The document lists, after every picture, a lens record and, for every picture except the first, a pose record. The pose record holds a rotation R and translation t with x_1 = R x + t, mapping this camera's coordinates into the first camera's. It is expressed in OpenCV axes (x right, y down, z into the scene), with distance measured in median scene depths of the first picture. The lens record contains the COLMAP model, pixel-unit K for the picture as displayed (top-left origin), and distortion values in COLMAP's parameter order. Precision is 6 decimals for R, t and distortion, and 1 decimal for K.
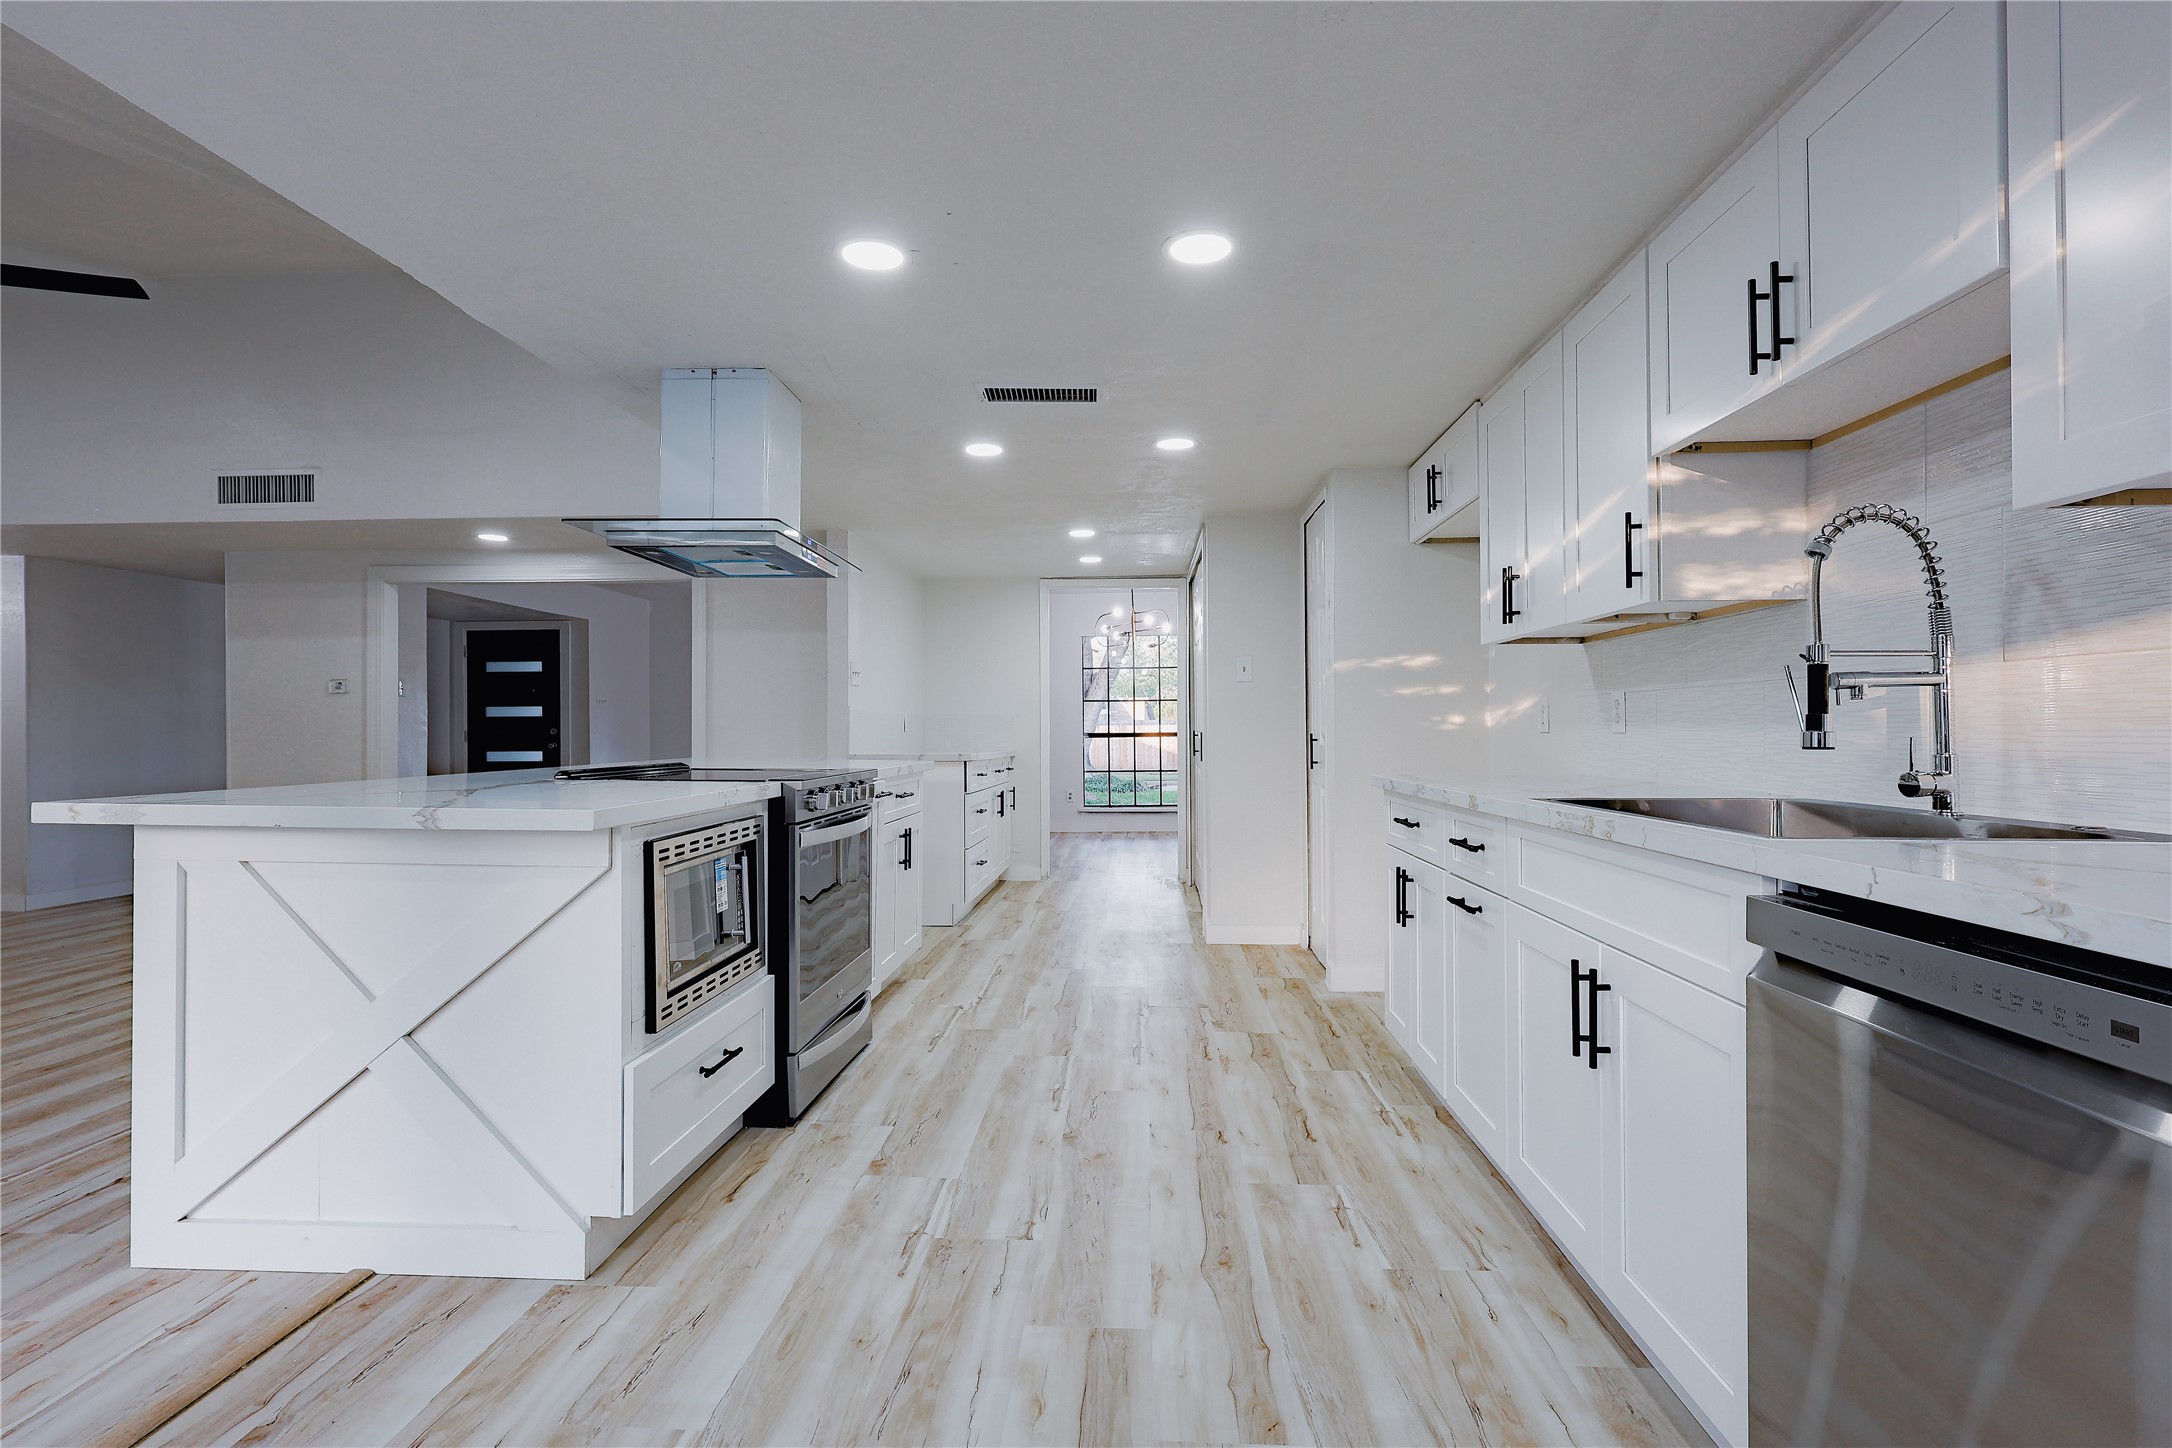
lens RADIAL K [[999.9, 0, 1084.6], [0, 999.9, 724.8], [0, 0, 1]] dist [0.002906, 0.000545]
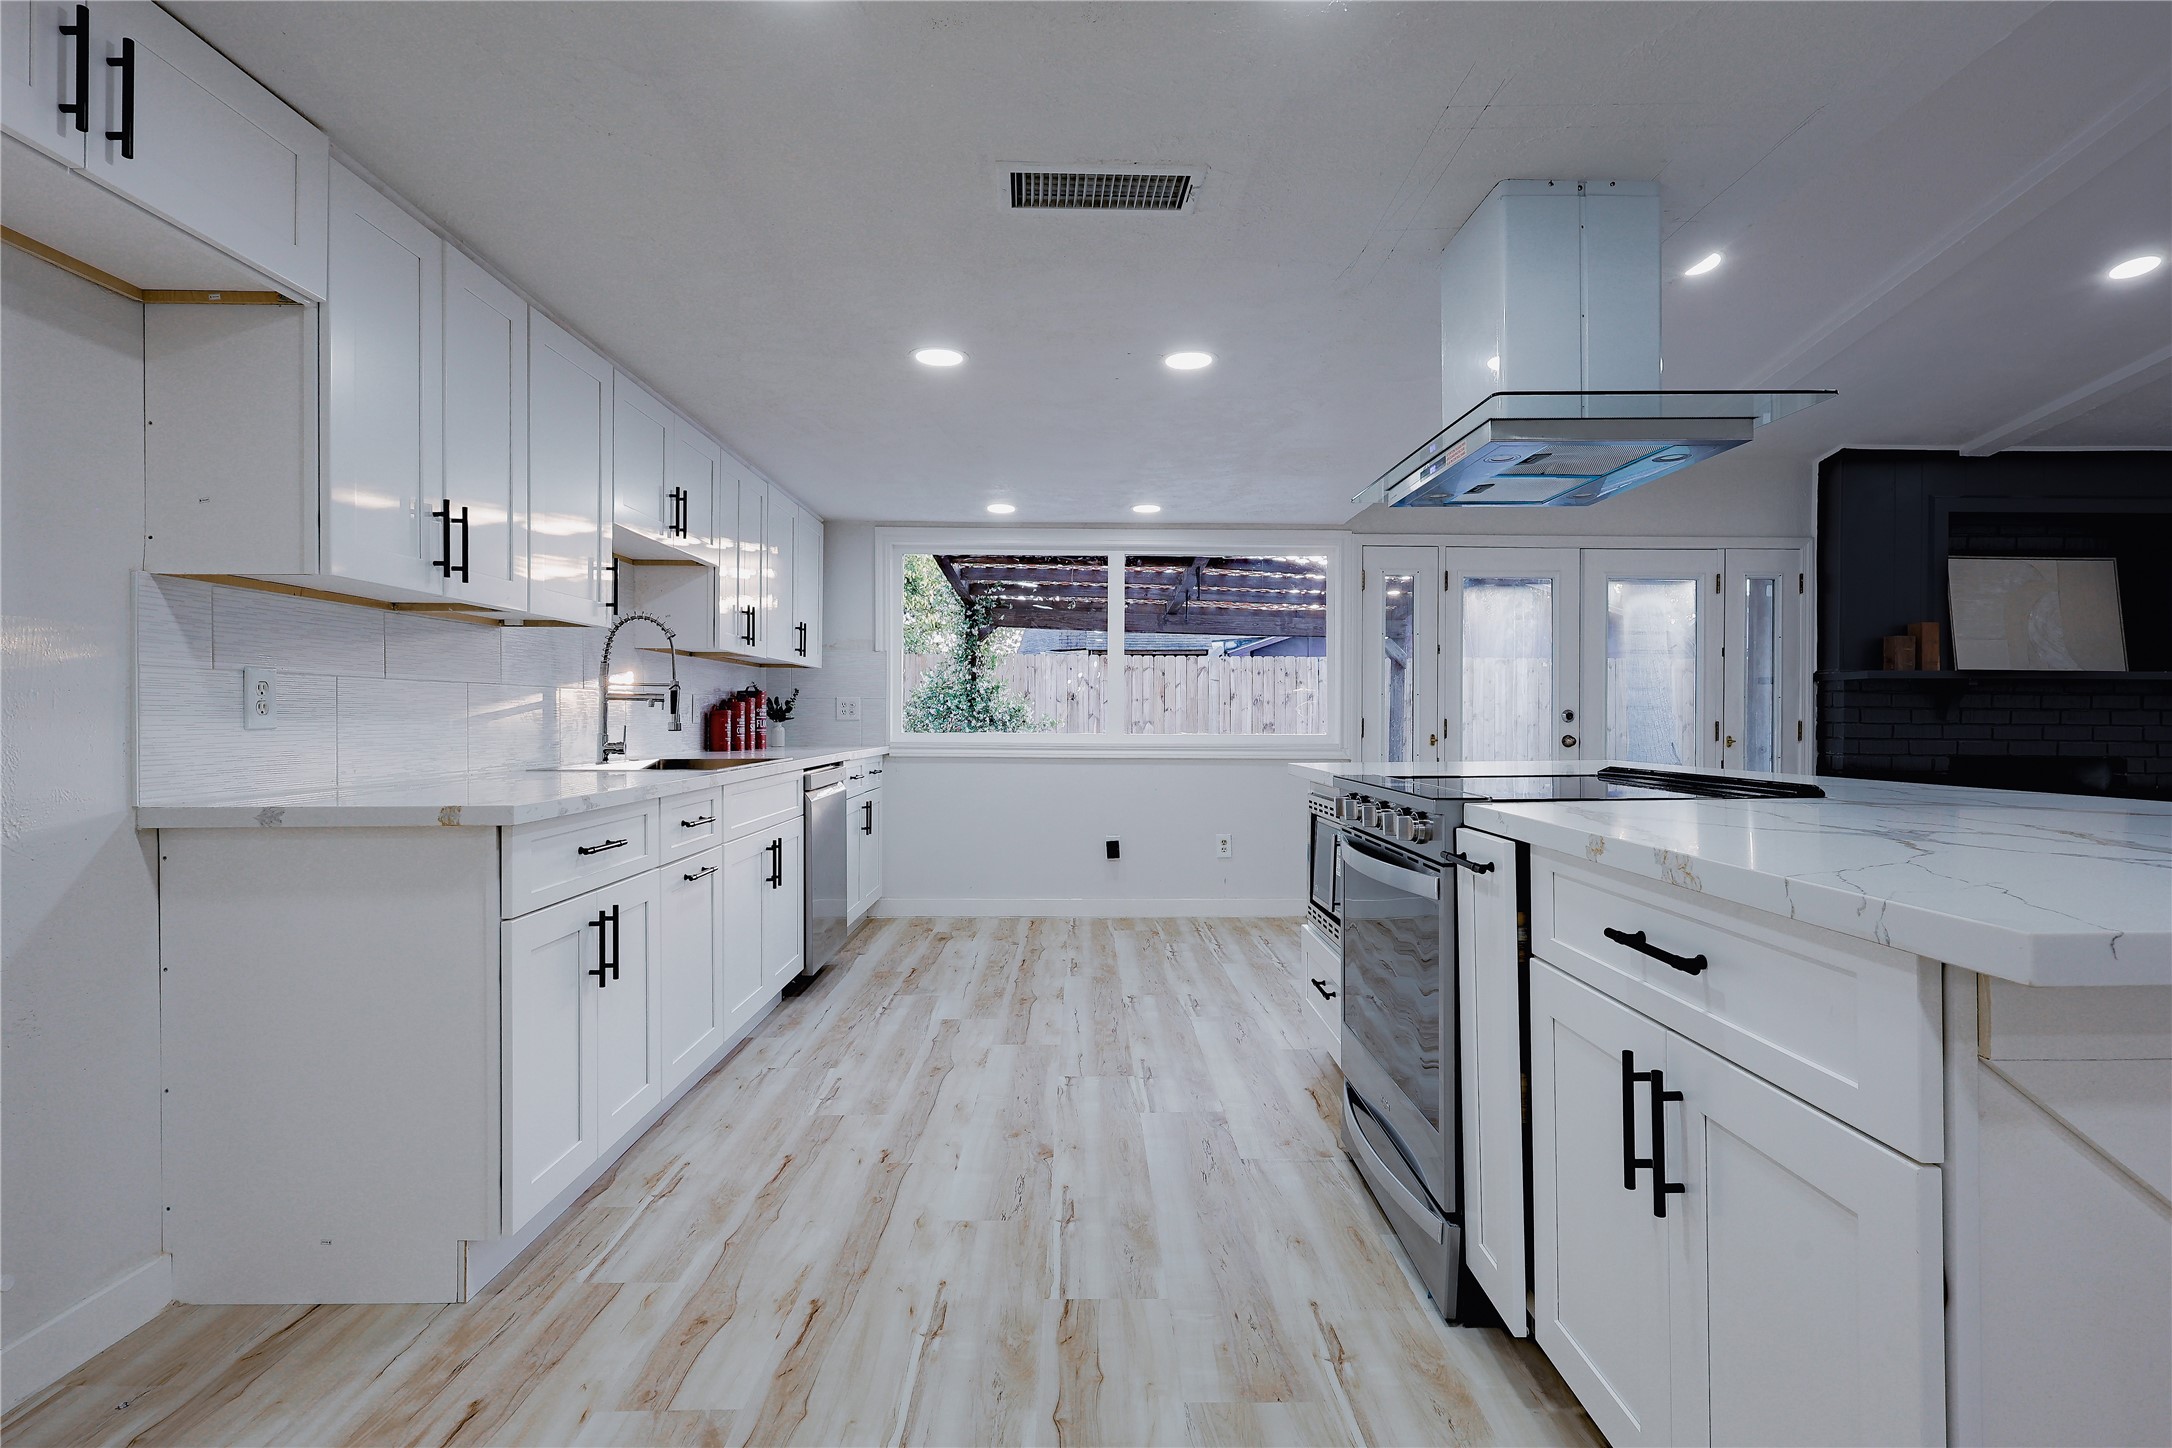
lens RADIAL K [[999.9, 0, 1087.3], [0, 999.9, 718.1], [0, 0, 1]] dist [0.002906, 0.000545]
pose [[-0.997772, 0.002727, -0.066664, 0.009081], [0.003014, 0.999987, -0.004210, 0.006016], [0.066652, -0.004401, -0.997767, 2.148584]]
